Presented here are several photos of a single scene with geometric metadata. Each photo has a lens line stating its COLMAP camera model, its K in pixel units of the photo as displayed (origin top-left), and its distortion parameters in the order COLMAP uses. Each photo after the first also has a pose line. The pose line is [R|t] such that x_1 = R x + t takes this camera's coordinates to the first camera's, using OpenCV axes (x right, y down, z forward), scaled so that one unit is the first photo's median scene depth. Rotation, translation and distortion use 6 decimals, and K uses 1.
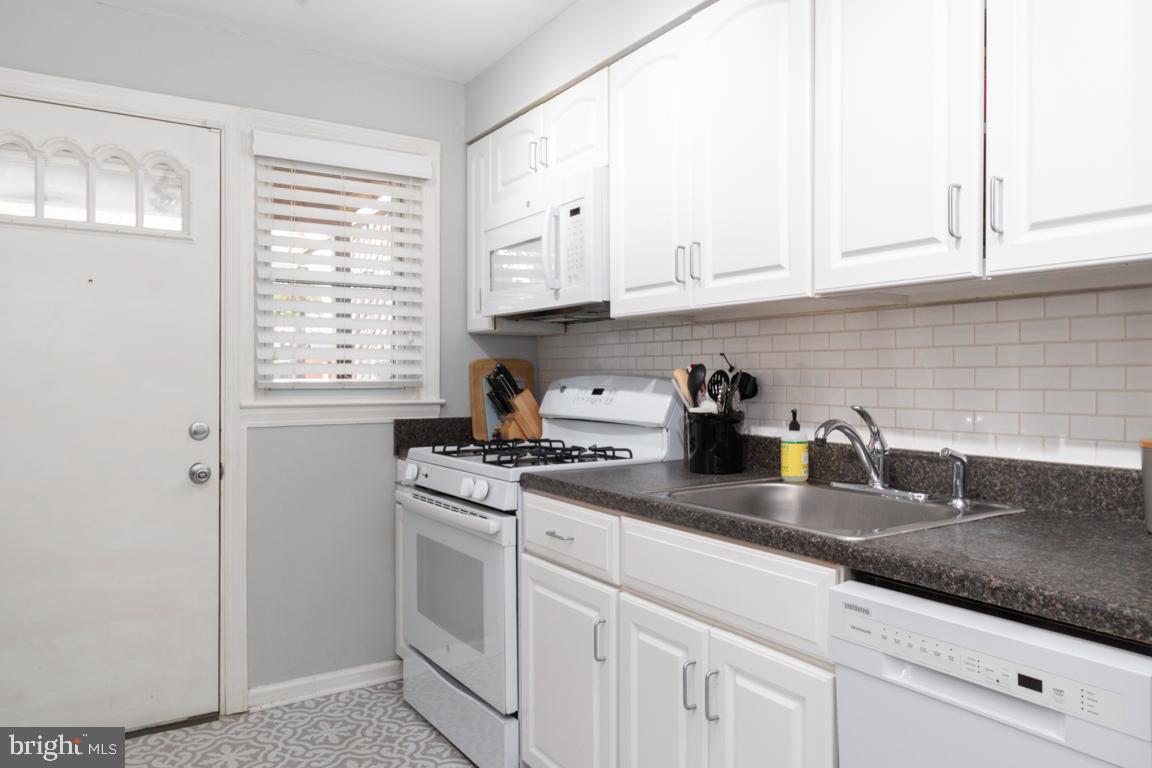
lens RADIAL K [[785.0, 0, 572.5], [0, 785.0, 383.6], [0, 0, 1]] dist [-0.017626, 0.003410]
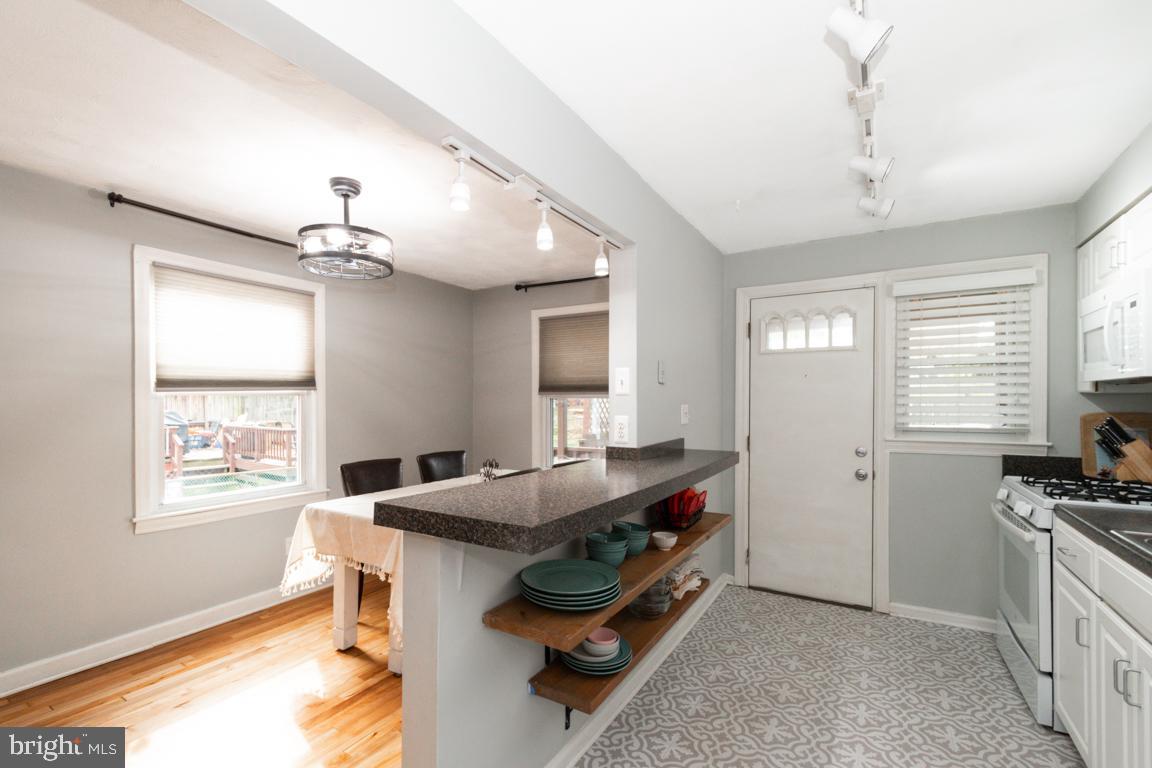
lens RADIAL K [[511.8, 0, 573.1], [0, 511.8, 401.5], [0, 0, 1]] dist [-0.003323, -0.000444]
pose [[0.436518, -0.002134, -0.899693, 0.314259], [-0.006776, 0.999961, -0.005660, -0.047823], [0.899670, 0.008567, 0.436486, -0.147653]]
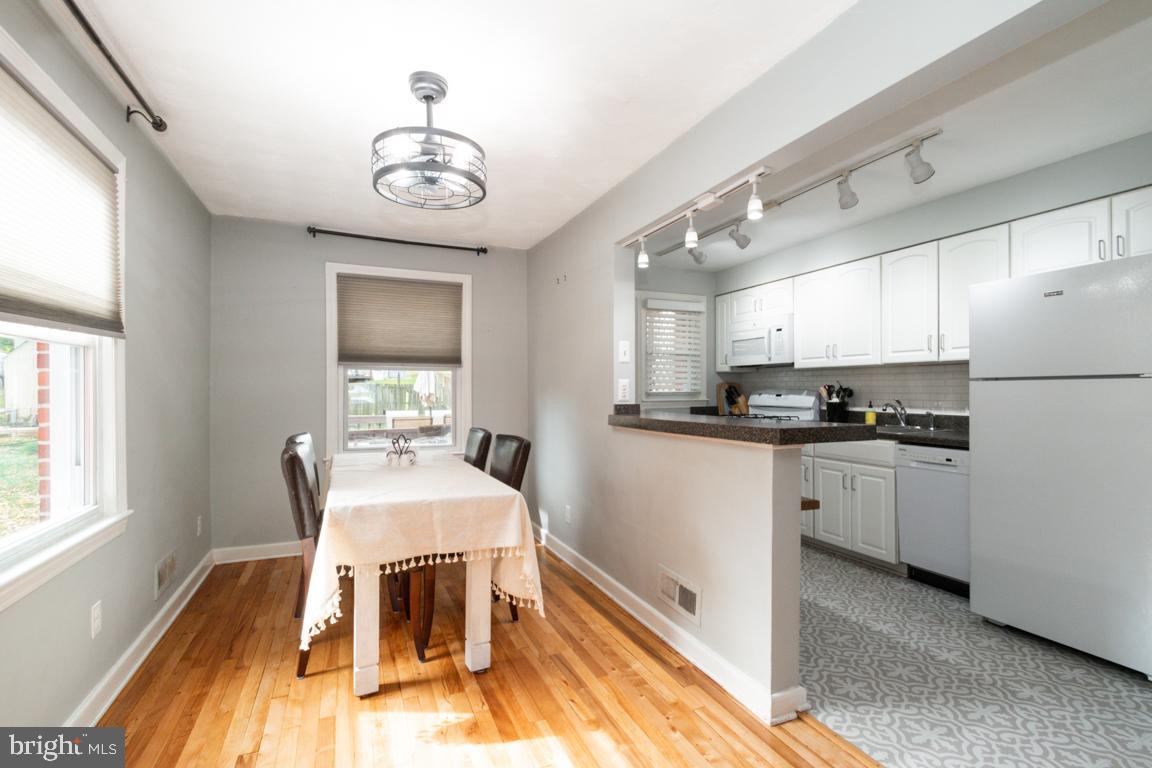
lens RADIAL K [[511.8, 0, 573.4], [0, 511.8, 389.0], [0, 0, 1]] dist [-0.003323, -0.000444]
pose [[0.986756, -0.003566, -0.162172, -0.382321], [0.002072, 0.999954, -0.009379, 0.003702], [0.162198, 0.008919, 0.986718, -0.809546]]
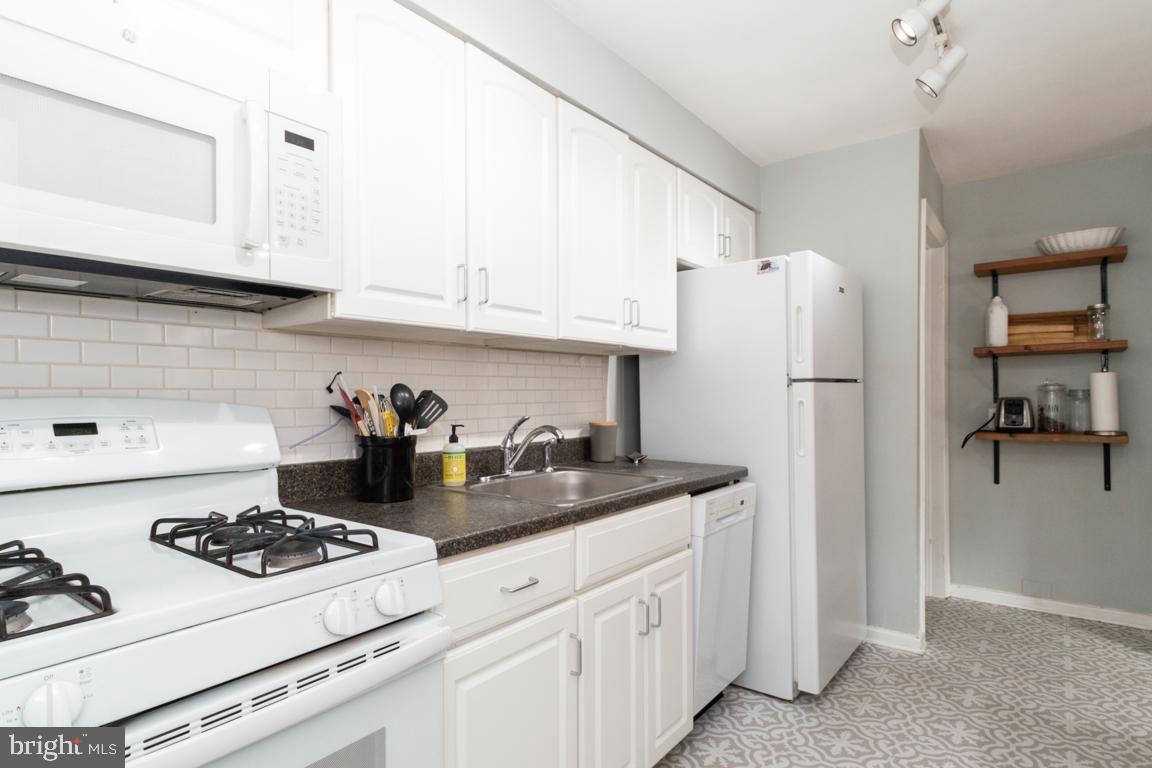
lens RADIAL K [[634.1, 0, 573.5], [0, 634.1, 389.9], [0, 0, 1]] dist [0.001367, 0.002099]
pose [[-0.348615, 0.007823, 0.937233, -0.510225], [0.014844, 0.999886, -0.002825, -0.010308], [-0.937149, 0.012928, -0.348691, 0.889389]]
